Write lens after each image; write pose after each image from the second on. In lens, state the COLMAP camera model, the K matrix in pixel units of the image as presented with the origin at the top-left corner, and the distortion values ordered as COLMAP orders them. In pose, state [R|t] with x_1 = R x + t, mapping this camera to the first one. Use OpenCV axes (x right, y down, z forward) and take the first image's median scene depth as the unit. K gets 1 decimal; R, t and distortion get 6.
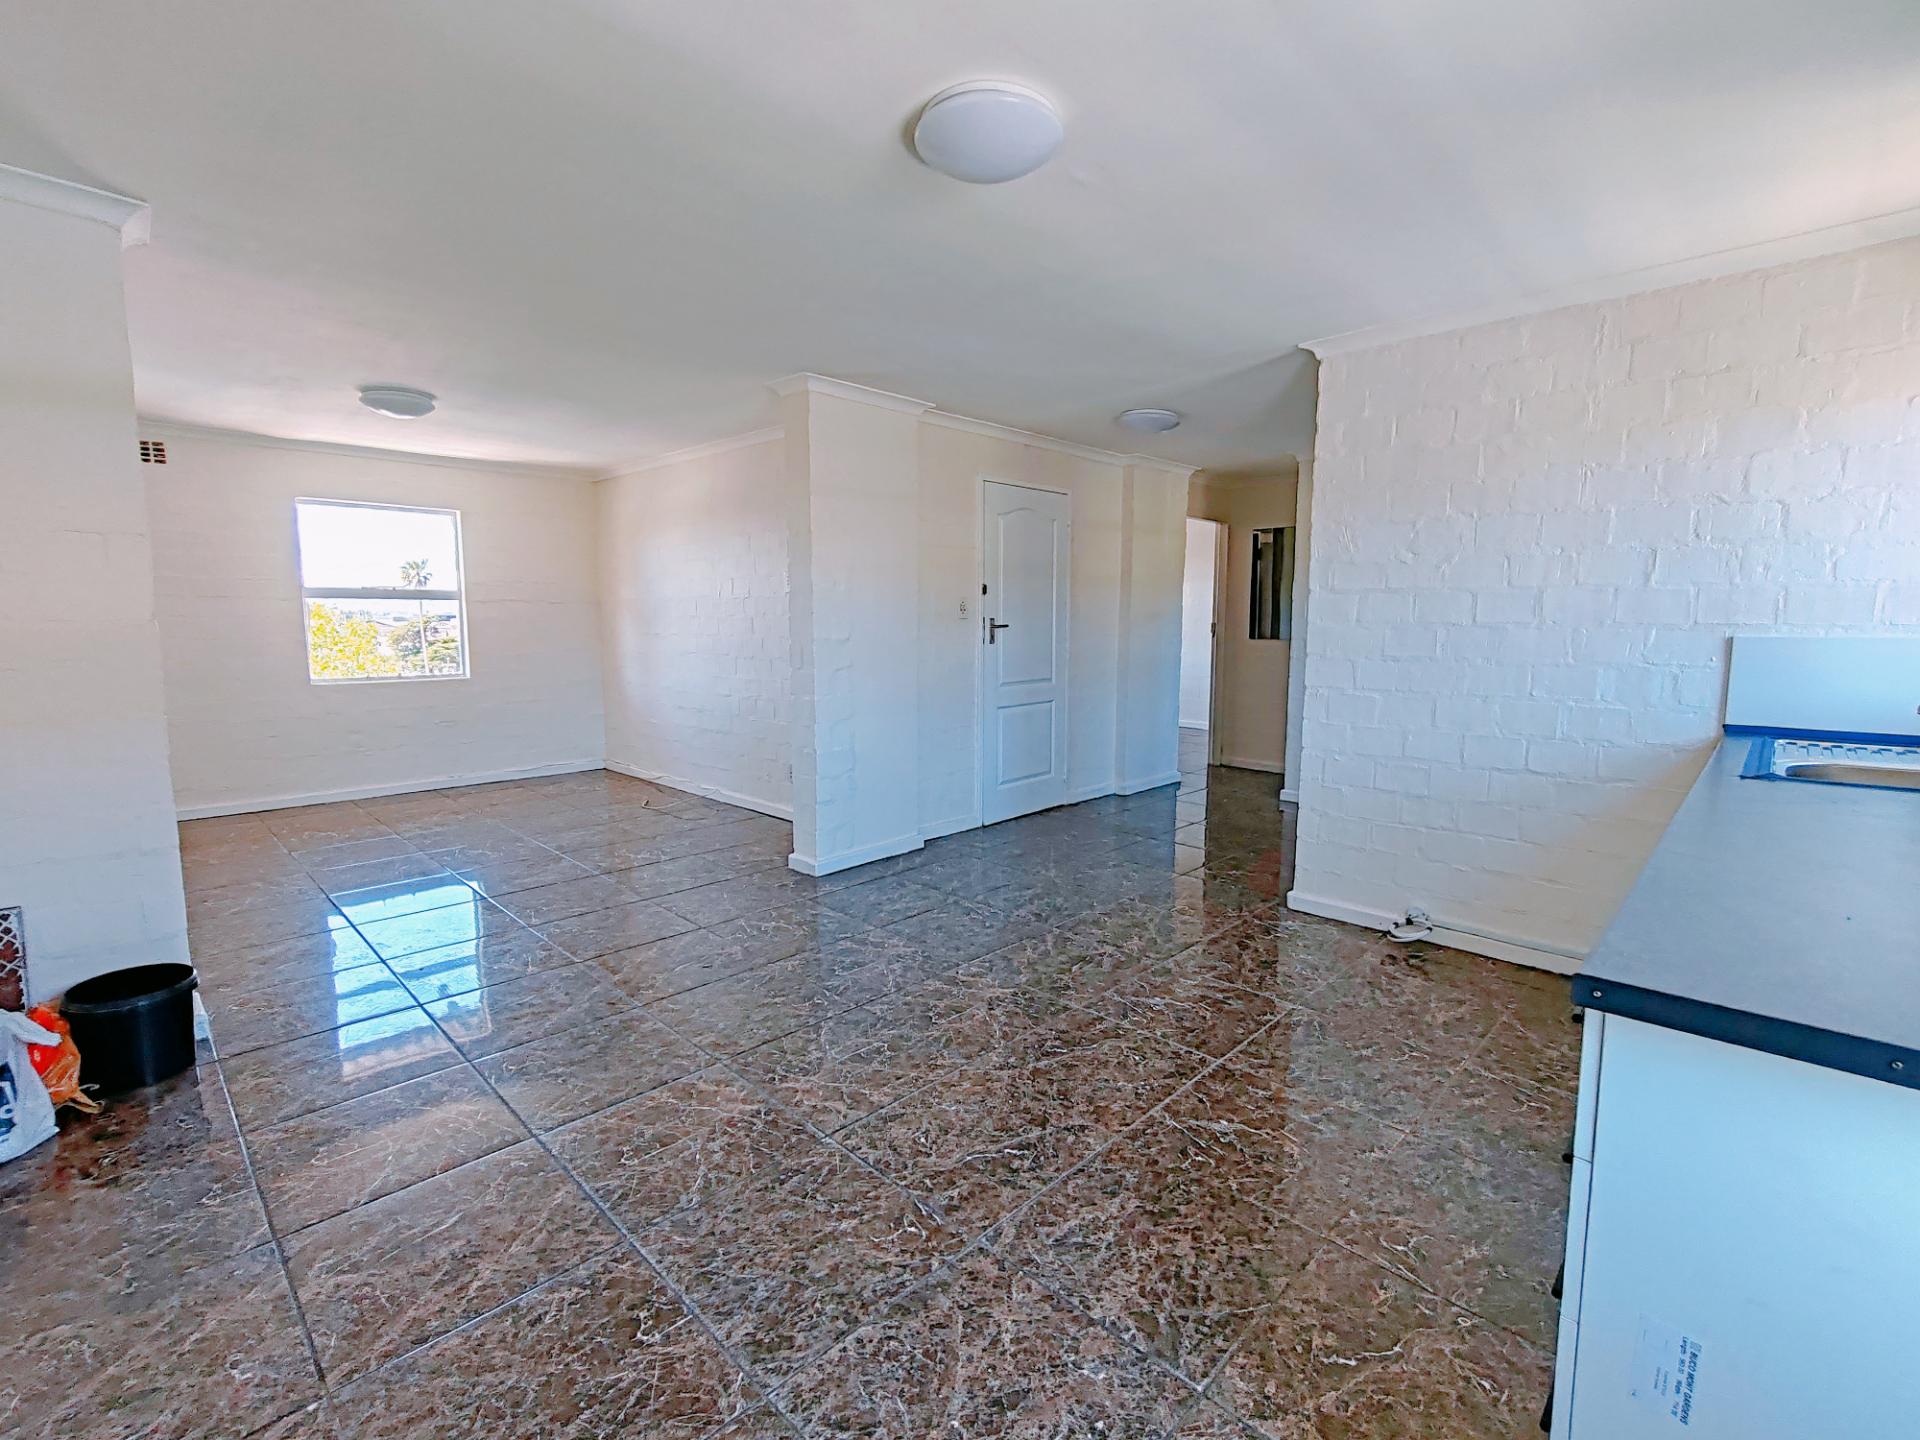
lens RADIAL K [[864.5, 0, 958.3], [0, 864.5, 714.2], [0, 0, 1]] dist [-0.008148, 0.001031]
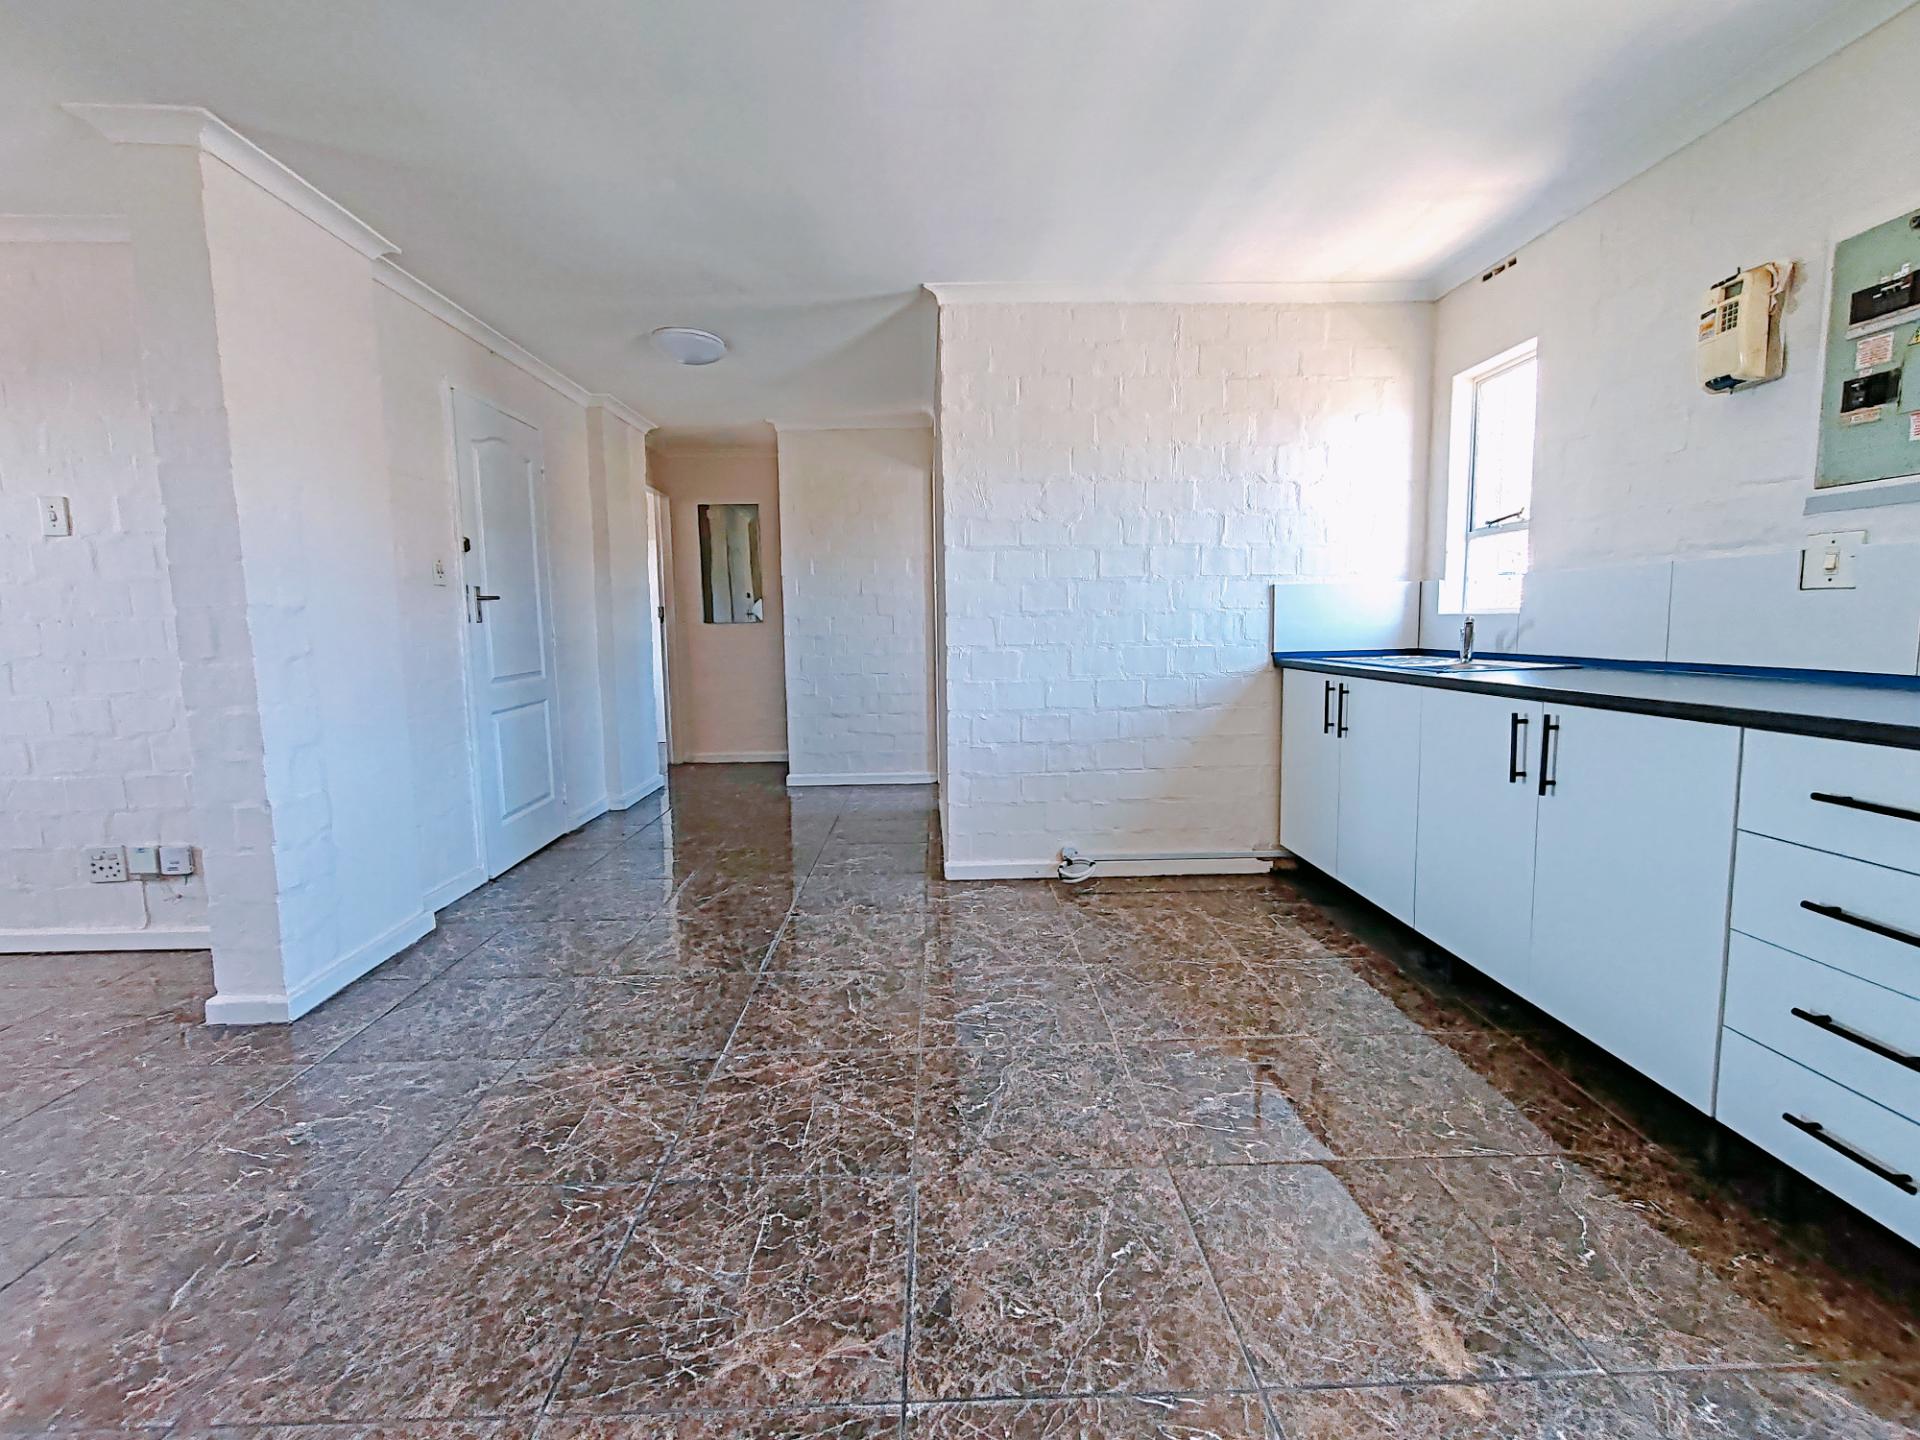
lens RADIAL K [[864.5, 0, 958.3], [0, 864.5, 714.2], [0, 0, 1]] dist [-0.008148, 0.001031]
pose [[0.693183, -0.091406, 0.714942, -0.295794], [0.097234, 0.994718, 0.032901, 0.012013], [-0.714172, 0.046711, 0.698410, 0.333691]]
